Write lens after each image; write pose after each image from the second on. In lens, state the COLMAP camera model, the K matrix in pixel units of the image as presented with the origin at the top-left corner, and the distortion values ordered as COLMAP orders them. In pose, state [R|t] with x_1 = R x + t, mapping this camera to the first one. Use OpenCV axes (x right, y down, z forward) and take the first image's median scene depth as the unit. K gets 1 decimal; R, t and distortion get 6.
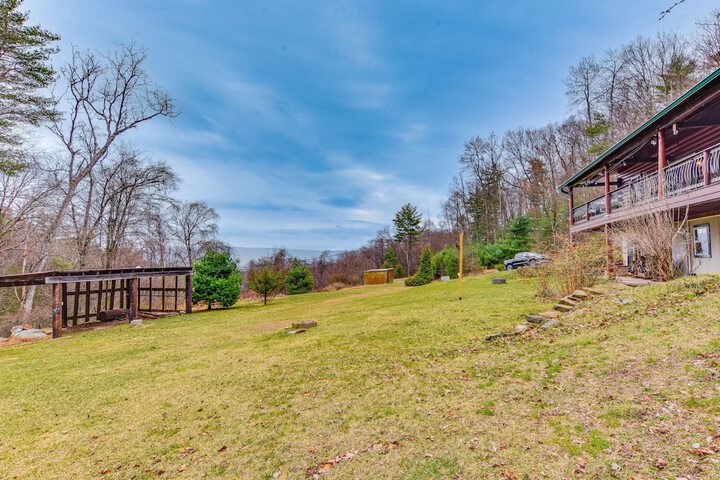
lens RADIAL K [[357.5, 0, 360.0], [0, 357.5, 240.0], [0, 0, 1]] dist [0.002094, -0.000296]
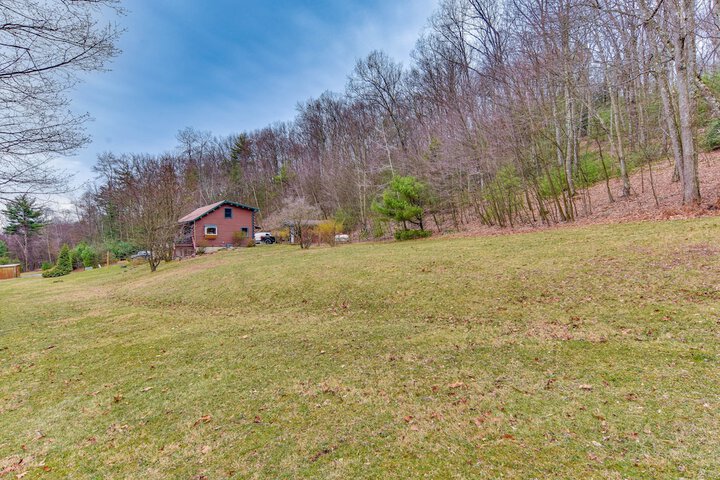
lens RADIAL K [[357.5, 0, 360.0], [0, 357.5, 240.0], [0, 0, 1]] dist [0.002094, -0.000296]
pose [[0.597403, -0.001528, 0.801940, -0.182408], [-0.024472, 0.999498, 0.020135, -0.044239], [-0.801568, -0.031654, 0.597065, -0.517163]]
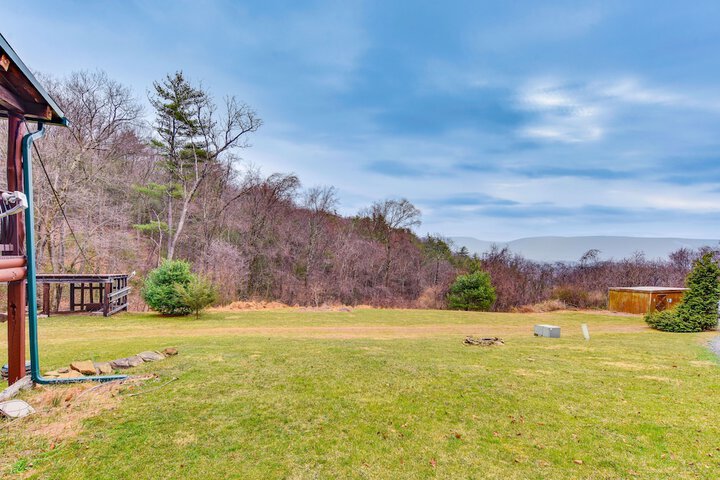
lens RADIAL K [[357.5, 0, 360.0], [0, 357.5, 240.0], [0, 0, 1]] dist [0.002094, -0.000296]
pose [[0.563720, 0.012007, -0.825878, 0.293878], [0.014771, 0.999588, 0.024614, -0.018024], [0.825834, -0.026075, 0.563311, 0.322431]]
